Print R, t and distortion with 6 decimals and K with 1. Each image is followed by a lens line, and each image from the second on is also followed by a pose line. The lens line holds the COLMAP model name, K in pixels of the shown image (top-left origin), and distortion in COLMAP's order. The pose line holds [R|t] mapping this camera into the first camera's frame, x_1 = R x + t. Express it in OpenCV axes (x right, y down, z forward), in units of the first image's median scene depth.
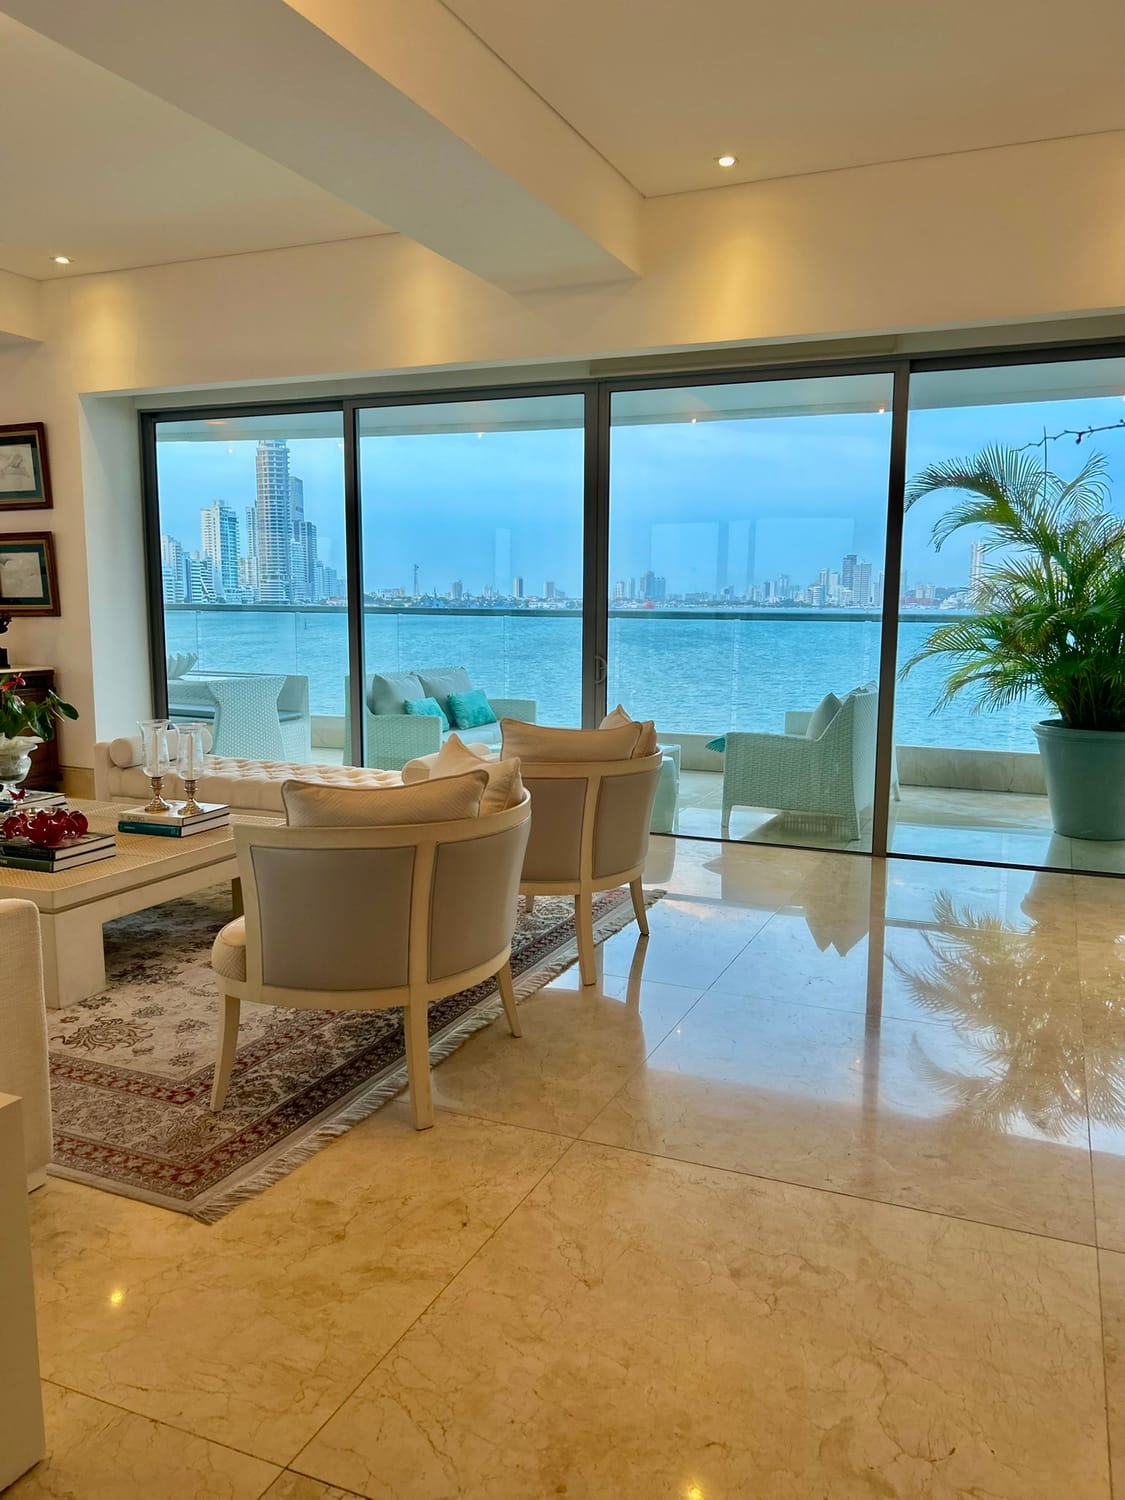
lens RADIAL K [[1134.5, 0, 562.5], [0, 1134.5, 750.0], [0, 0, 1]] dist [0.015618, 0.000210]
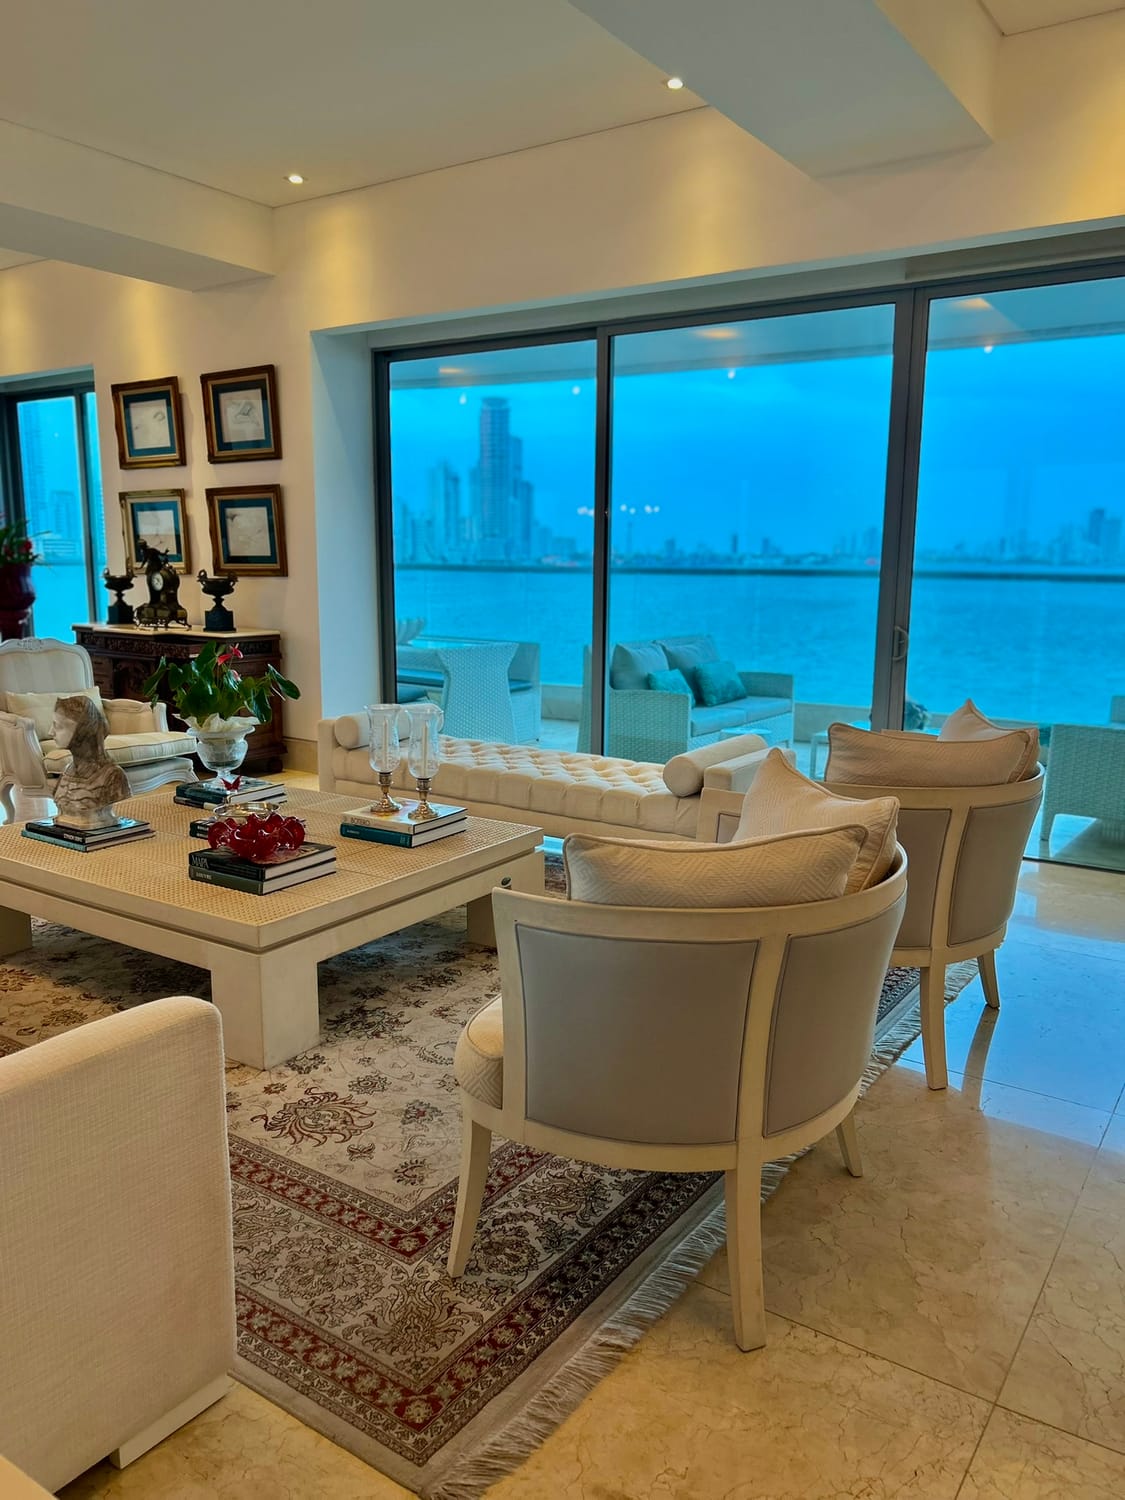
lens RADIAL K [[1124.4, 0, 558.0], [0, 1124.4, 744.1], [0, 0, 1]] dist [0.057035, -0.066936]
pose [[0.982223, 0.033083, -0.184781, -0.090407], [-0.027003, 0.999011, 0.035324, -0.035208], [0.185766, -0.029706, 0.982145, 0.240773]]
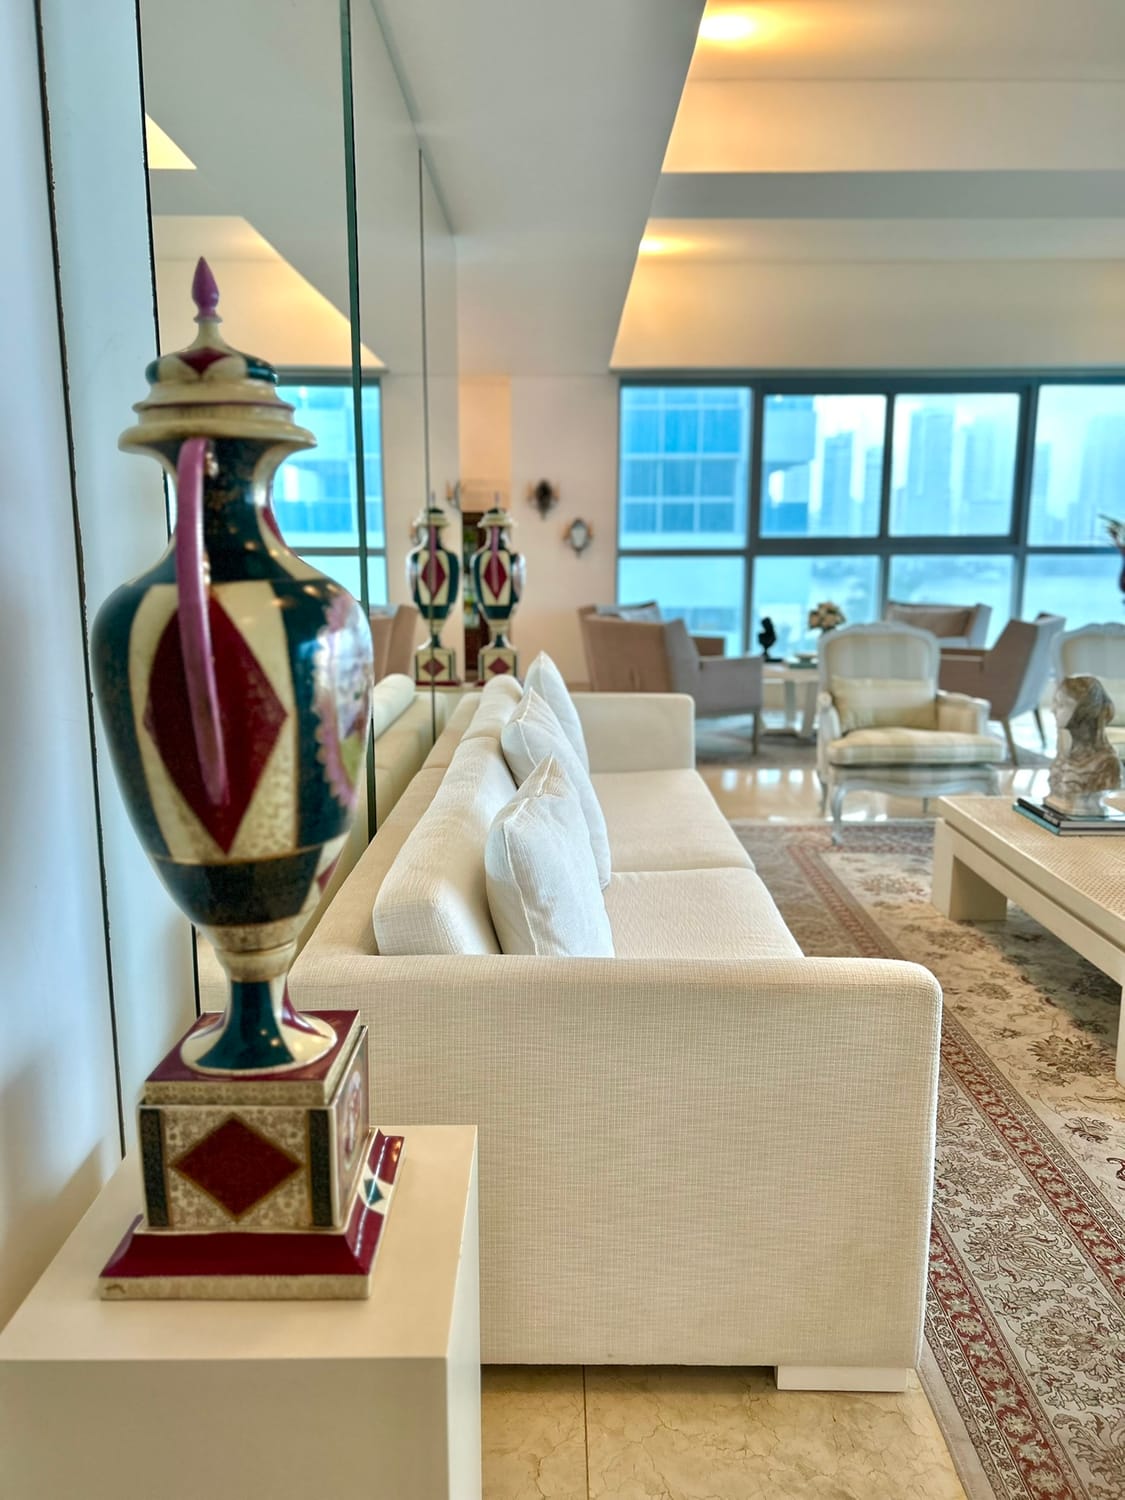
lens RADIAL K [[1124.4, 0, 558.0], [0, 1124.4, 744.1], [0, 0, 1]] dist [0.057035, -0.066936]
pose [[0.391554, 0.150838, -0.907708, 0.008442], [-0.118510, 0.986523, 0.112813, -0.029108], [0.912492, 0.063400, 0.404153, 0.352166]]
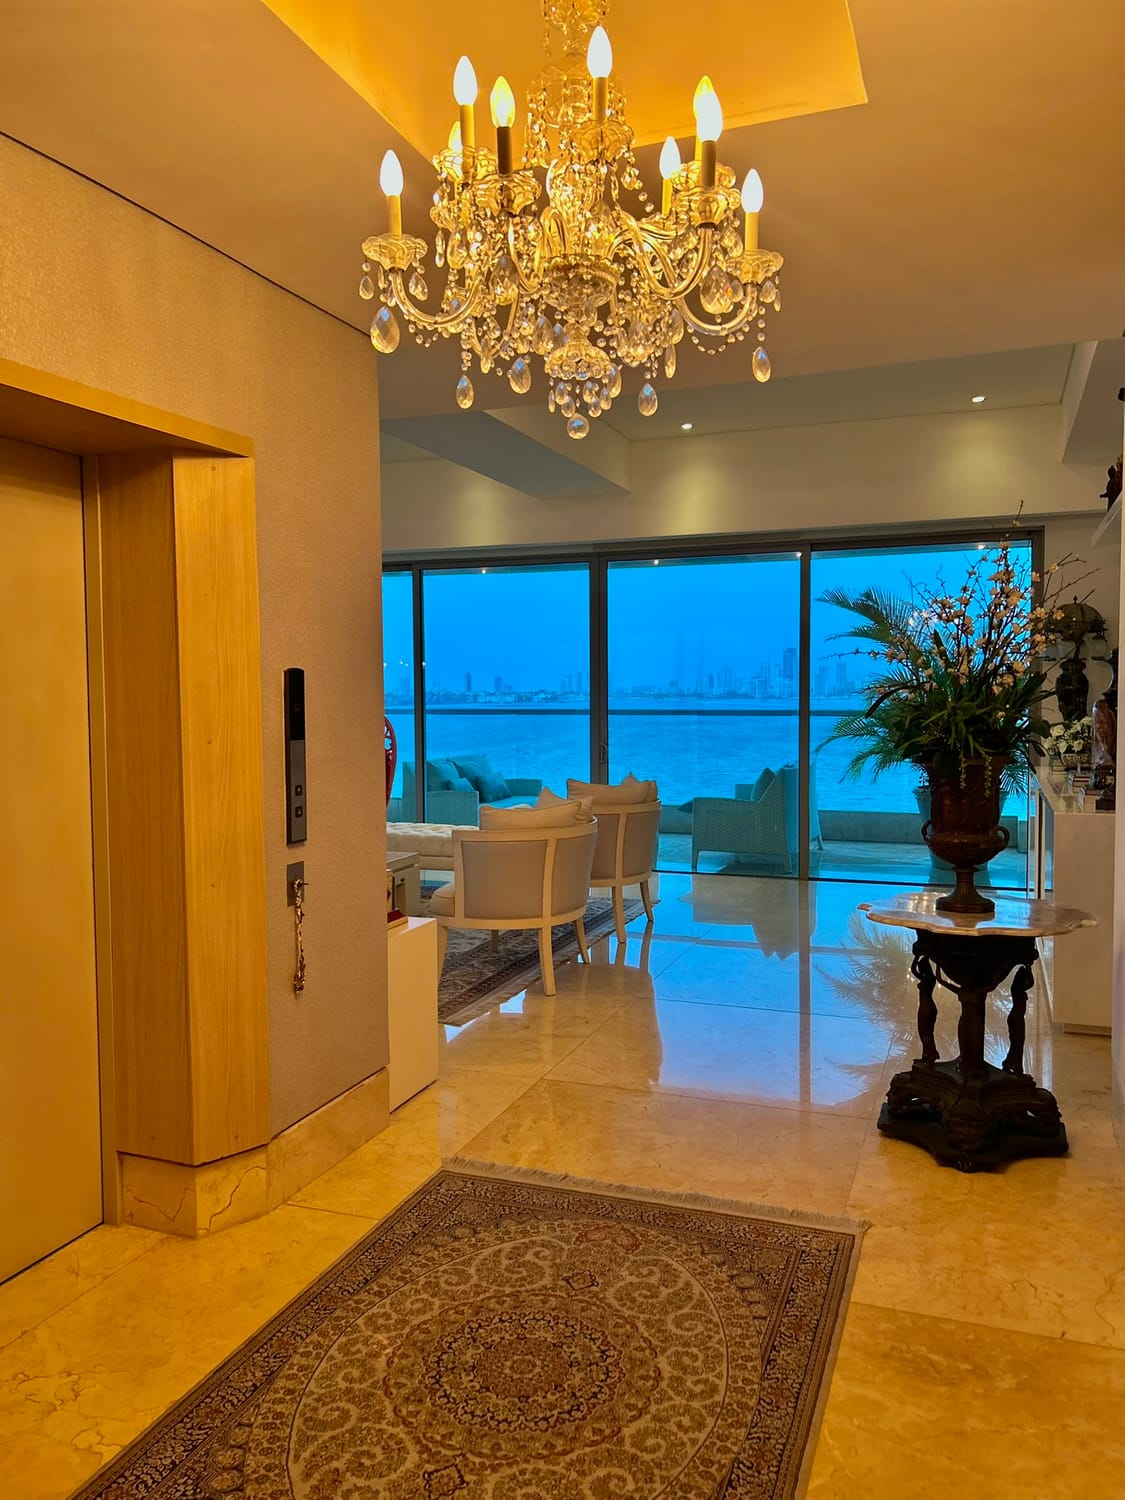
lens RADIAL K [[1134.5, 0, 562.5], [0, 1134.5, 750.0], [0, 0, 1]] dist [0.015618, 0.000210]
pose [[0.998807, -0.015469, 0.046319, -0.135253], [0.019210, 0.996492, -0.081458, 0.063646], [-0.044897, 0.082251, 0.995600, -0.647073]]
